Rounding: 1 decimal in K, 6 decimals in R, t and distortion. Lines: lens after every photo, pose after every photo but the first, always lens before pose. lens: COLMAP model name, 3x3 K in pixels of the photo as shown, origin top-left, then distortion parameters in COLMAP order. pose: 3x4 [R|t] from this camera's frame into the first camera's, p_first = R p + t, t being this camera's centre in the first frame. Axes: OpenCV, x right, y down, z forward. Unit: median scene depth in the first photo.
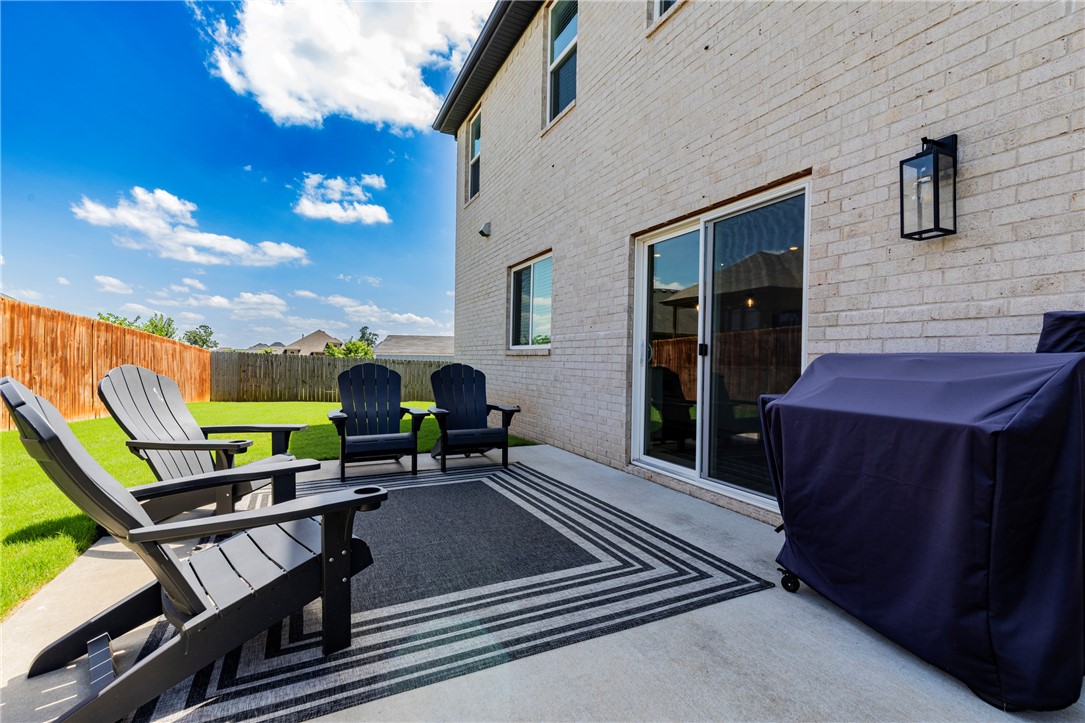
lens RADIAL K [[495.9, 0, 550.5], [0, 495.9, 363.2], [0, 0, 1]] dist [0.005062, 0.000304]
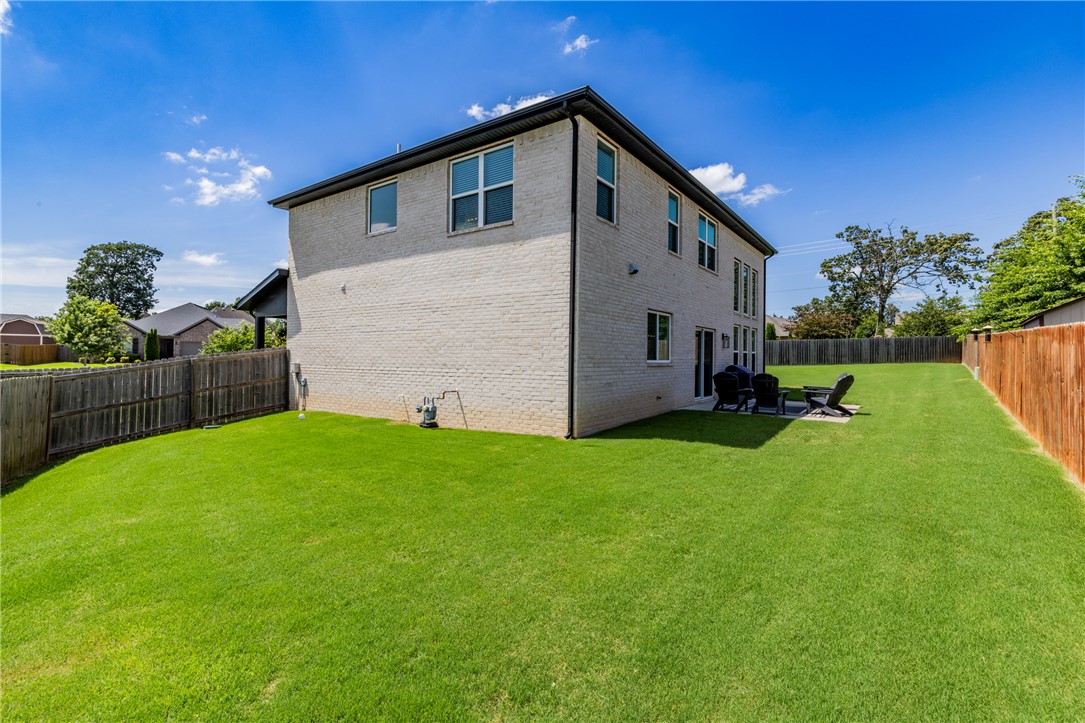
lens RADIAL K [[488.6, 0, 550.9], [0, 488.6, 362.0], [0, 0, 1]] dist [0.005102, -0.000239]
pose [[-0.472503, -0.021286, 0.881072, -2.302133], [-0.003696, 0.999747, 0.022171, -0.113389], [-0.881321, 0.007219, -0.472463, 3.600127]]
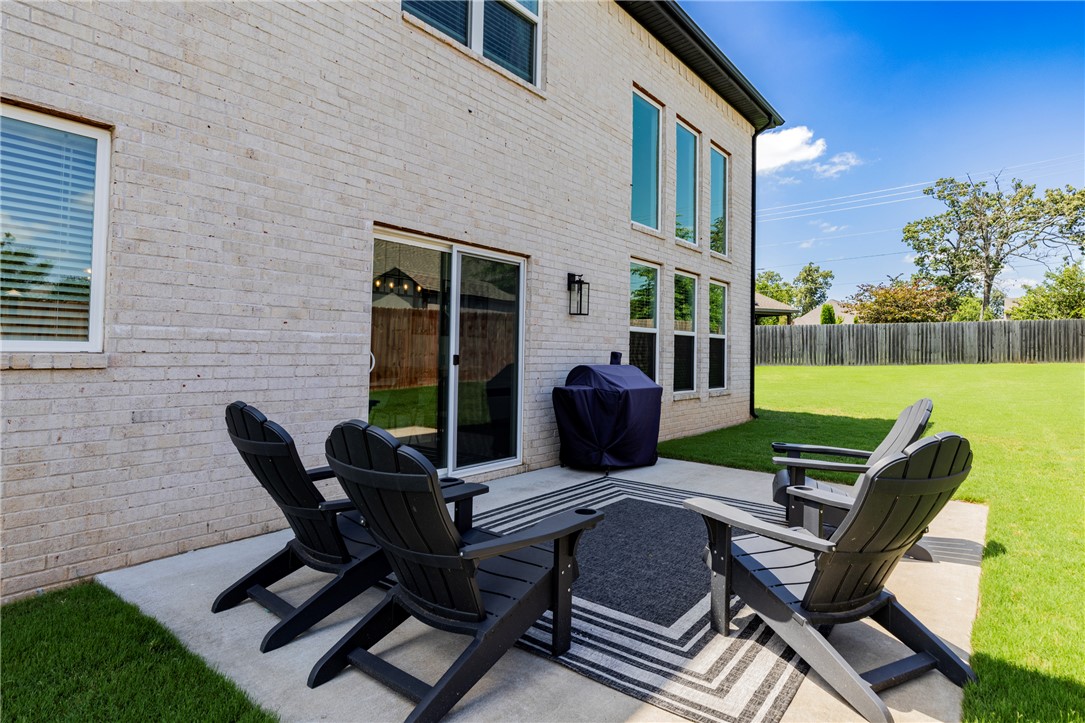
lens RADIAL K [[589.9, 0, 542.8], [0, 589.9, 339.3], [0, 0, 1]] dist [-0.003926, -0.003002]
pose [[-0.427200, 0.001787, 0.904155, -0.970937], [-0.012205, 0.999896, -0.007743, -0.063747], [-0.904075, -0.014343, -0.427134, 1.324763]]
